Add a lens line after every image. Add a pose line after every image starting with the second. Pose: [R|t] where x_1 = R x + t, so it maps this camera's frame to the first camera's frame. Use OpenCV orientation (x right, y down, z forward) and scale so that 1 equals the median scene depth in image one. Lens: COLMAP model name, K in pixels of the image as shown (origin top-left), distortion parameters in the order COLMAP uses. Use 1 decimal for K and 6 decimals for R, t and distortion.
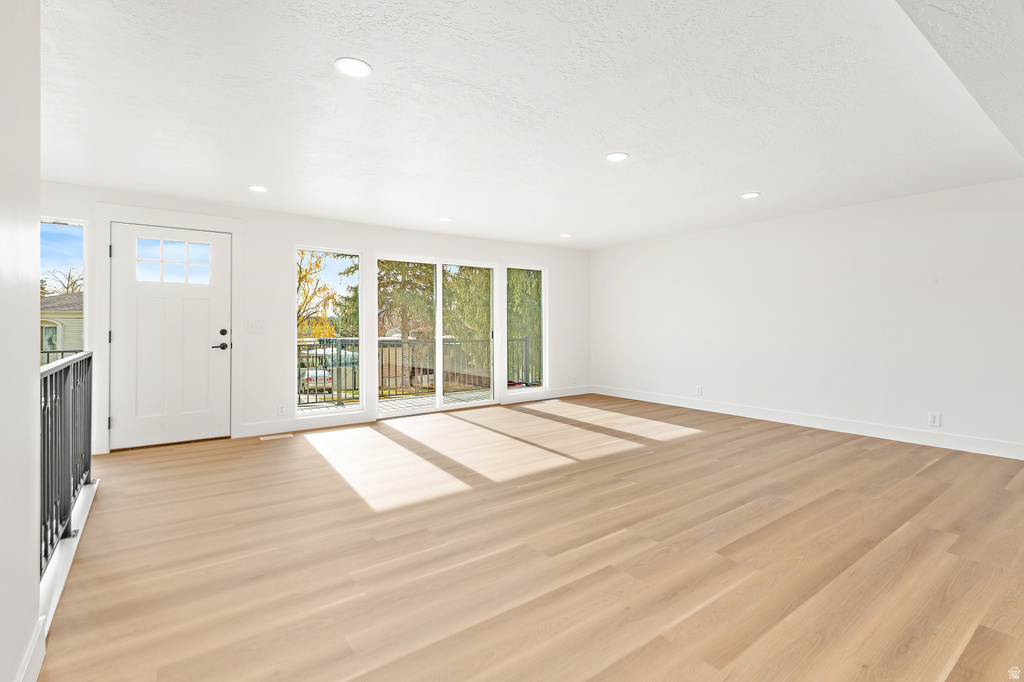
lens RADIAL K [[484.3, 0, 523.3], [0, 484.3, 323.7], [0, 0, 1]] dist [0.007637, 0.000016]
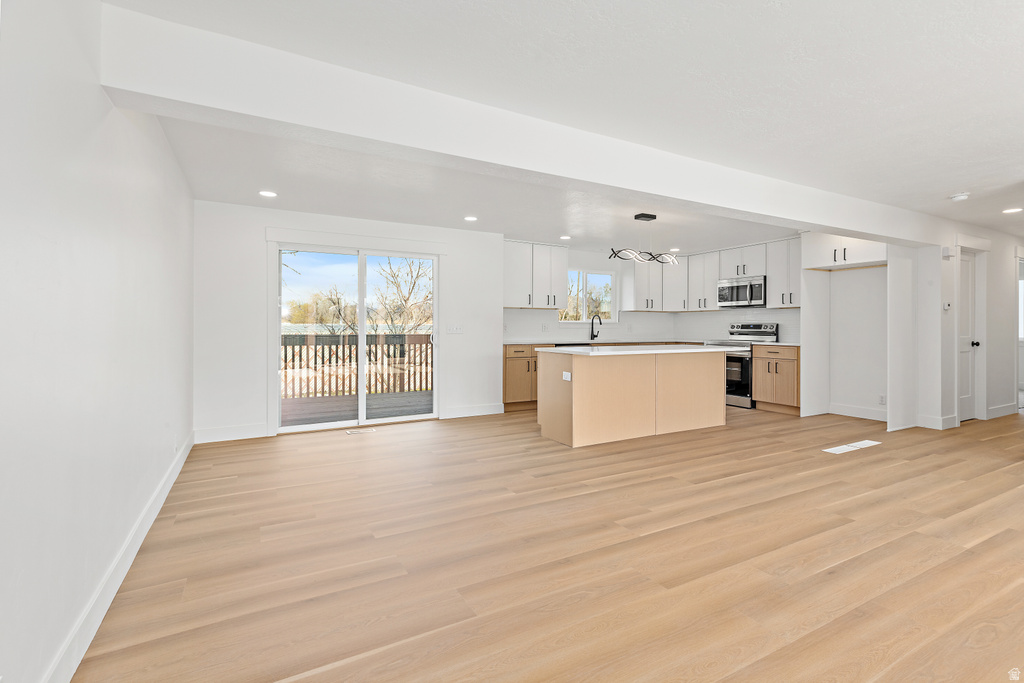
lens RADIAL K [[484.3, 0, 523.3], [0, 484.3, 324.2], [0, 0, 1]] dist [0.007637, 0.000016]
pose [[-0.990875, -0.001033, 0.134781, 0.898253], [-0.001688, 0.999987, -0.004744, 0.002424], [-0.134774, -0.004928, -0.990864, 1.980959]]
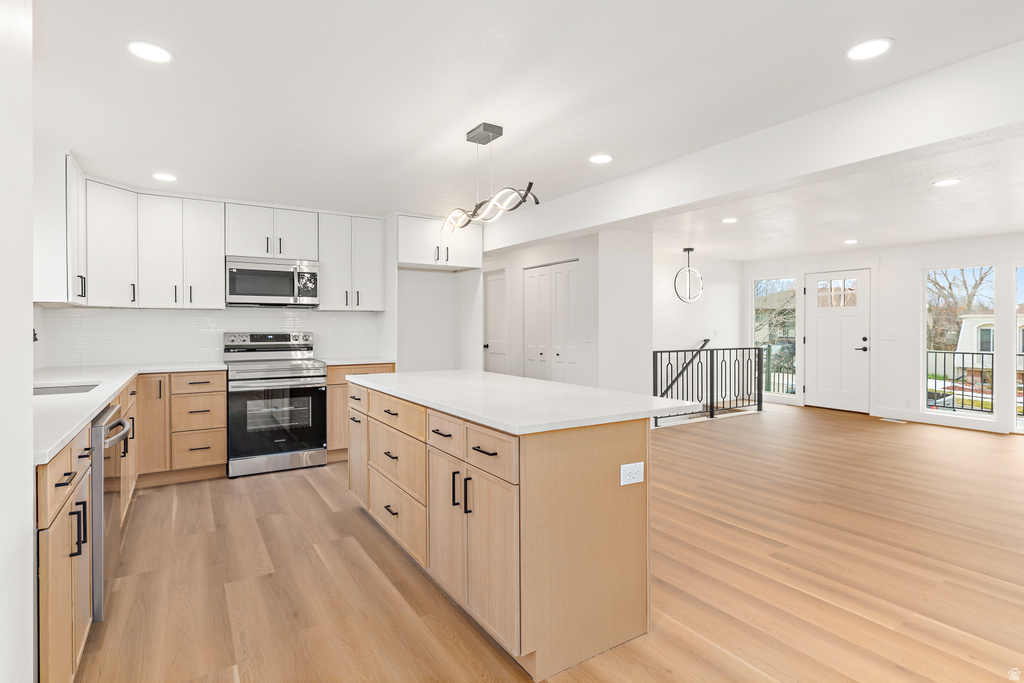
lens RADIAL K [[524.3, 0, 519.9], [0, 524.3, 328.0], [0, 0, 1]] dist [-0.002593, -0.000232]
pose [[-0.079023, 0.004086, -0.996864, 1.736361], [0.000382, 0.999992, 0.004069, -0.038292], [0.996873, -0.000059, -0.079024, 0.202867]]
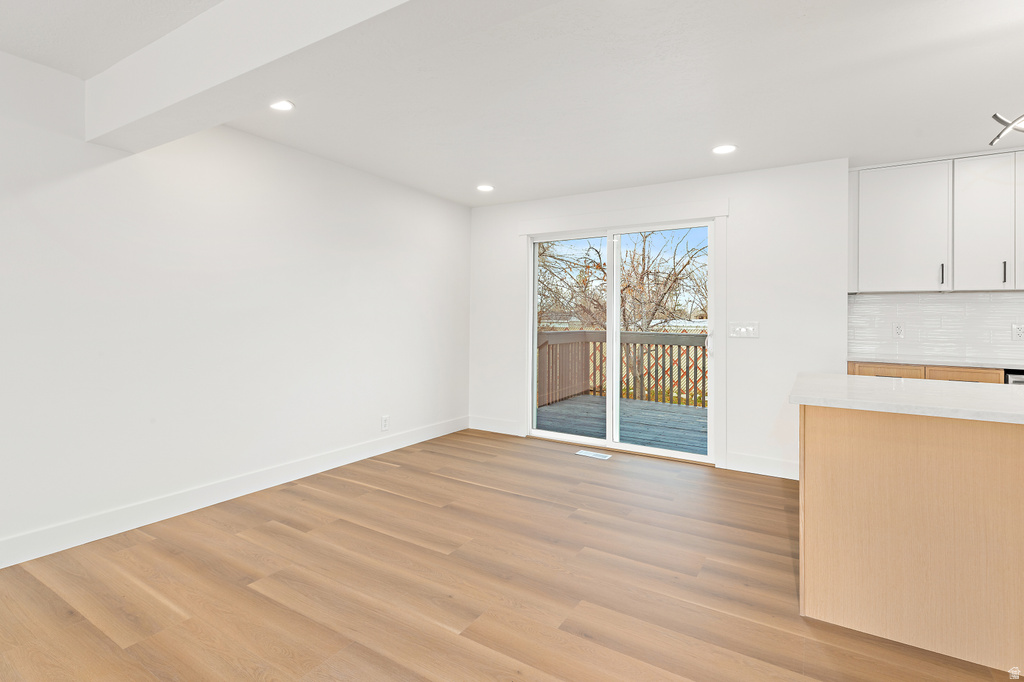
lens RADIAL K [[487.1, 0, 515.3], [0, 487.1, 312.3], [0, 0, 1]] dist [0.005256, 0.000533]
pose [[-0.360318, 0.009340, 0.932783, 0.440285], [-0.012627, 0.999809, -0.014889, -0.007471], [-0.932744, -0.017143, -0.360131, 0.977944]]
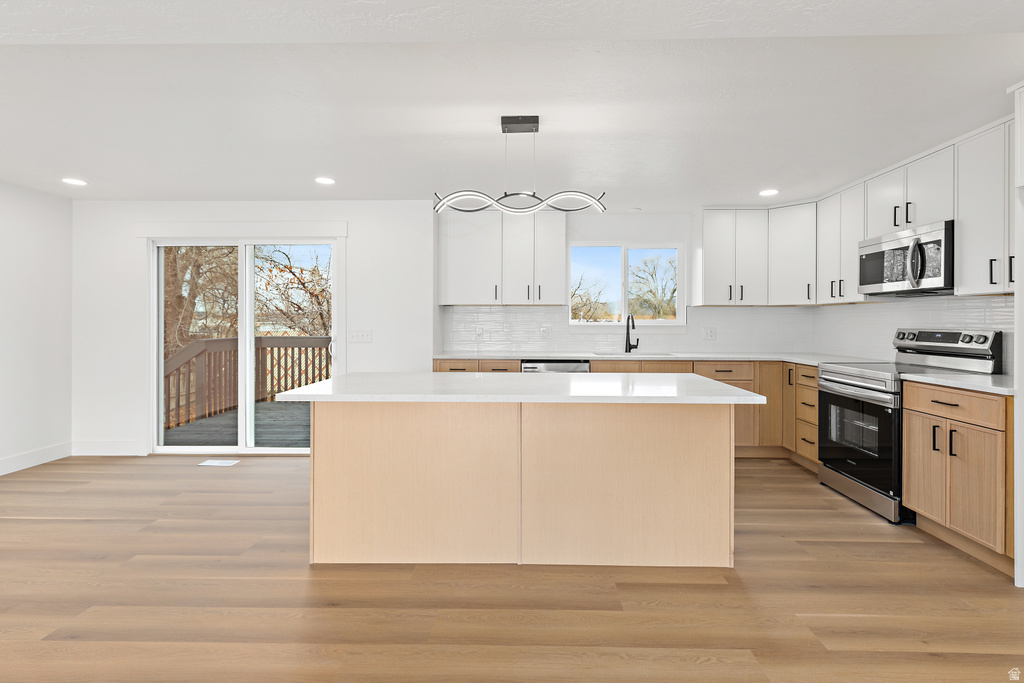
lens RADIAL K [[479.7, 0, 519.5], [0, 479.7, 320.5], [0, 0, 1]] dist [0.007246, -0.000721]
pose [[-0.781739, -0.000542, 0.623605, 0.094198], [-0.001058, 0.999999, -0.000458, -0.037033], [-0.623605, -0.001018, -0.781739, 0.789360]]
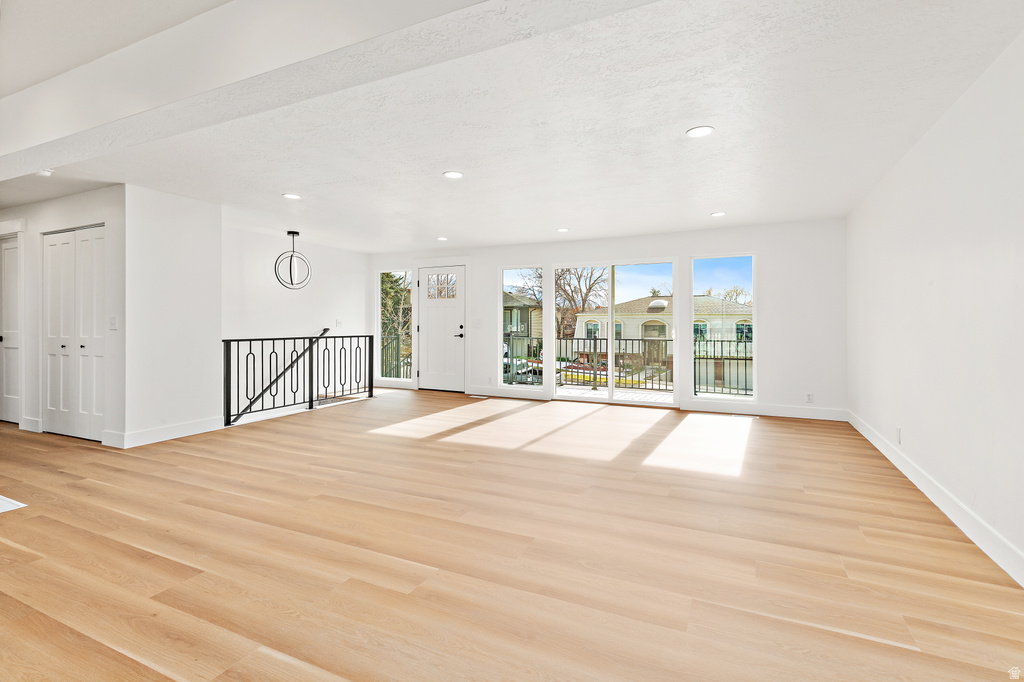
lens RADIAL K [[479.7, 0, 519.5], [0, 479.7, 320.0], [0, 0, 1]] dist [0.007246, -0.000721]
pose [[0.462230, -0.003621, -0.886753, 1.563059], [-0.002442, 0.999983, -0.005357, 0.004448], [0.886757, 0.004642, 0.462213, 0.760037]]
